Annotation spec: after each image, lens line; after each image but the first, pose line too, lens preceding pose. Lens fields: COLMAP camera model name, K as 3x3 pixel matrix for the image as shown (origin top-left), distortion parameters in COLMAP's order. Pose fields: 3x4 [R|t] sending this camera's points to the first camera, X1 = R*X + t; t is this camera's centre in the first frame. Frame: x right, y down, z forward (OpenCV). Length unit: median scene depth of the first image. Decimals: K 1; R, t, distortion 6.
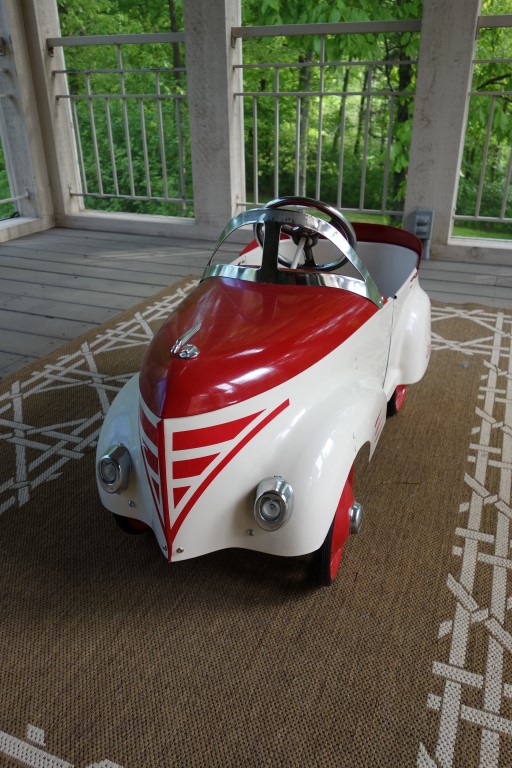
lens RADIAL K [[603.7, 0, 253.9], [0, 603.7, 385.6], [0, 0, 1]] dist [0.007954, -0.011572]
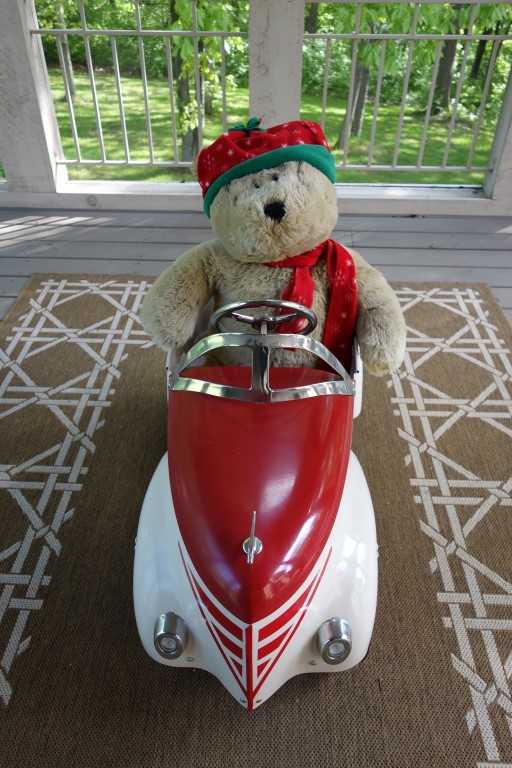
lens RADIAL K [[603.7, 0, 253.8], [0, 603.7, 384.8], [0, 0, 1]] dist [0.007954, -0.011572]
pose [[0.936243, -0.205370, 0.285083, -0.167200], [0.142265, 0.963479, 0.226866, -0.333780], [-0.321263, -0.171844, 0.931268, 0.109243]]
